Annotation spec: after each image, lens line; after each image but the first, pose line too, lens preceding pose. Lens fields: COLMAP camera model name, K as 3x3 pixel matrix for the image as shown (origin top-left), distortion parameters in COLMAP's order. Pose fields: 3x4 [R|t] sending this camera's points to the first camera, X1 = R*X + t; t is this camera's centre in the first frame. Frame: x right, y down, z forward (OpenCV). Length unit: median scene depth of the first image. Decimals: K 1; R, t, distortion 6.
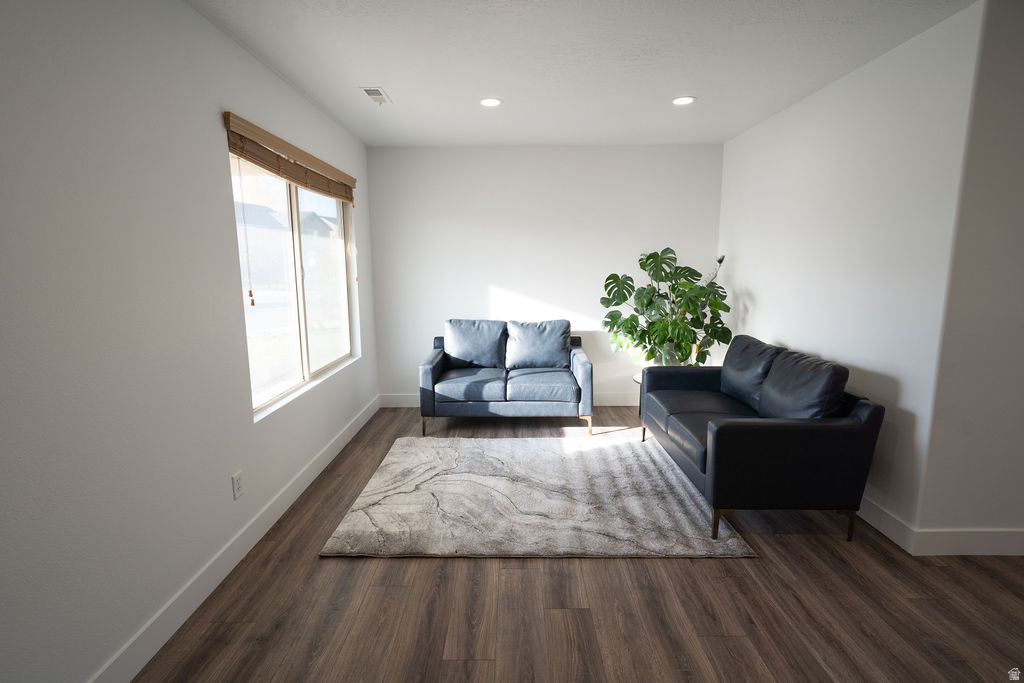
lens RADIAL K [[494.5, 0, 512.0], [0, 494.5, 341.5], [0, 0, 1]] dist [0.005335, 0.000986]
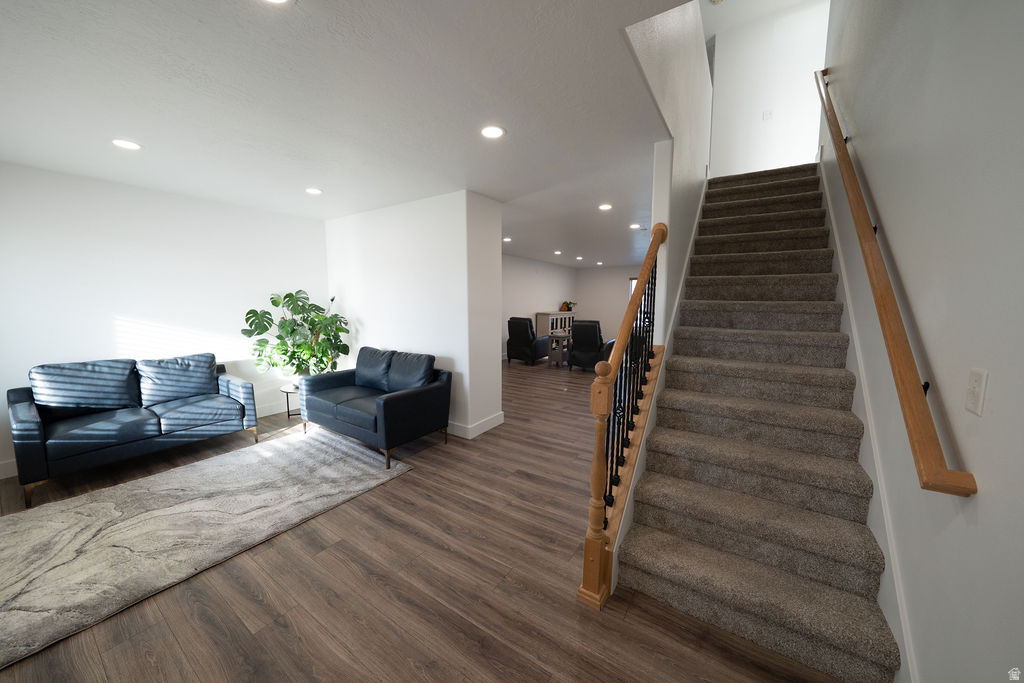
lens RADIAL K [[354.9, 0, 512.0], [0, 354.9, 341.5], [0, 0, 1]] dist [-0.000119, 0.000042]
pose [[0.554021, -0.088350, 0.827801, -0.270122], [0.124770, 0.991934, 0.022364, 0.004377], [-0.823100, 0.090895, 0.560575, -0.028604]]
